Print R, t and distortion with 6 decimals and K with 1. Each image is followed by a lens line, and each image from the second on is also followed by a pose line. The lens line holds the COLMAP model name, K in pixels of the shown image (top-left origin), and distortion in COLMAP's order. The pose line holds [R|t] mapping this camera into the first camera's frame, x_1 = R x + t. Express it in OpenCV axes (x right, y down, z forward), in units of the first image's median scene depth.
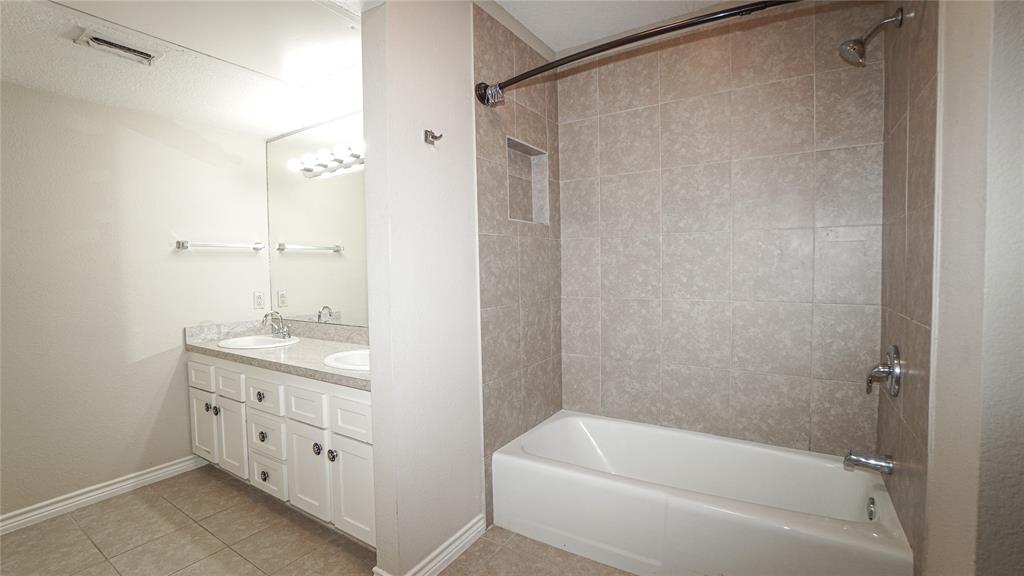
lens RADIAL K [[446.8, 0, 504.3], [0, 446.8, 292.1], [0, 0, 1]] dist [-0.031587, 0.000334]
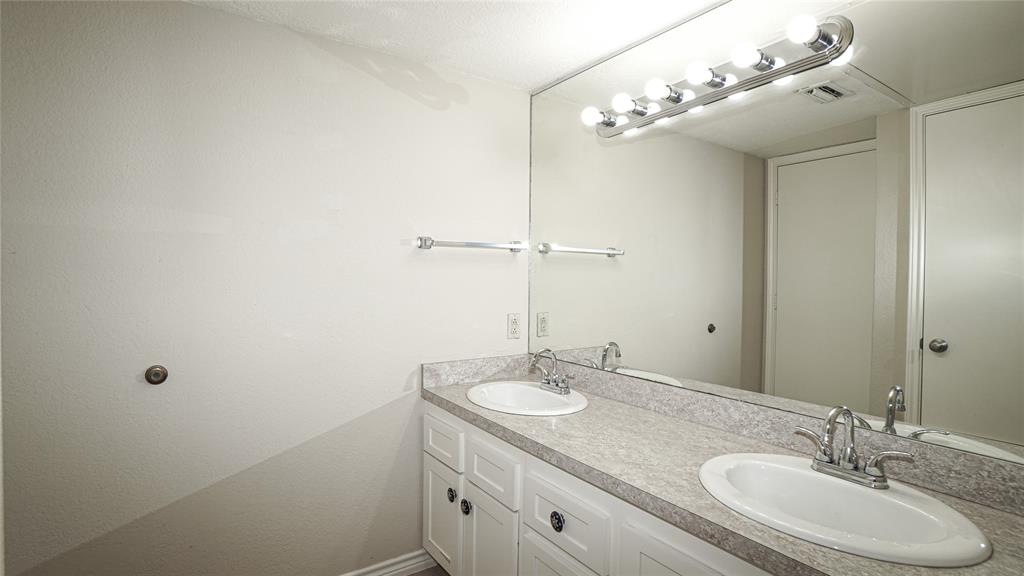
lens RADIAL K [[466.2, 0, 512.0], [0, 466.2, 288.0], [0, 0, 1]] dist [-0.050893, 0.000178]
pose [[0.936839, 0.035053, -0.348001, -0.315070], [-0.043123, 0.998950, -0.015468, -0.028904], [0.347093, 0.029498, 0.937367, 0.333399]]
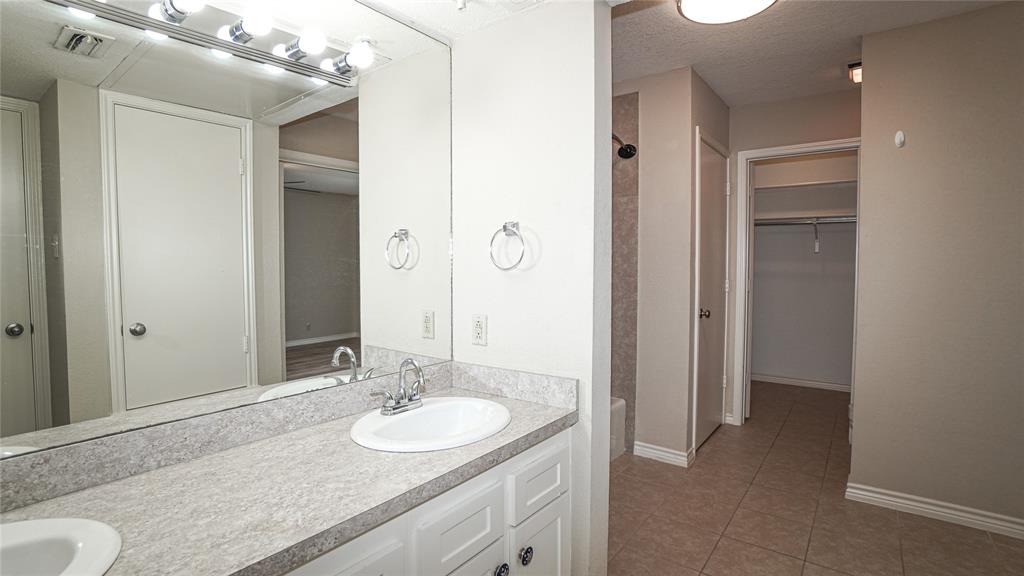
lens RADIAL K [[446.8, 0, 504.3], [0, 446.8, 292.1], [0, 0, 1]] dist [-0.031587, 0.000334]
pose [[0.105451, -0.041522, 0.993557, -0.677861], [0.048633, 0.998148, 0.036552, -0.039748], [-0.993235, 0.044465, 0.107275, 0.608007]]
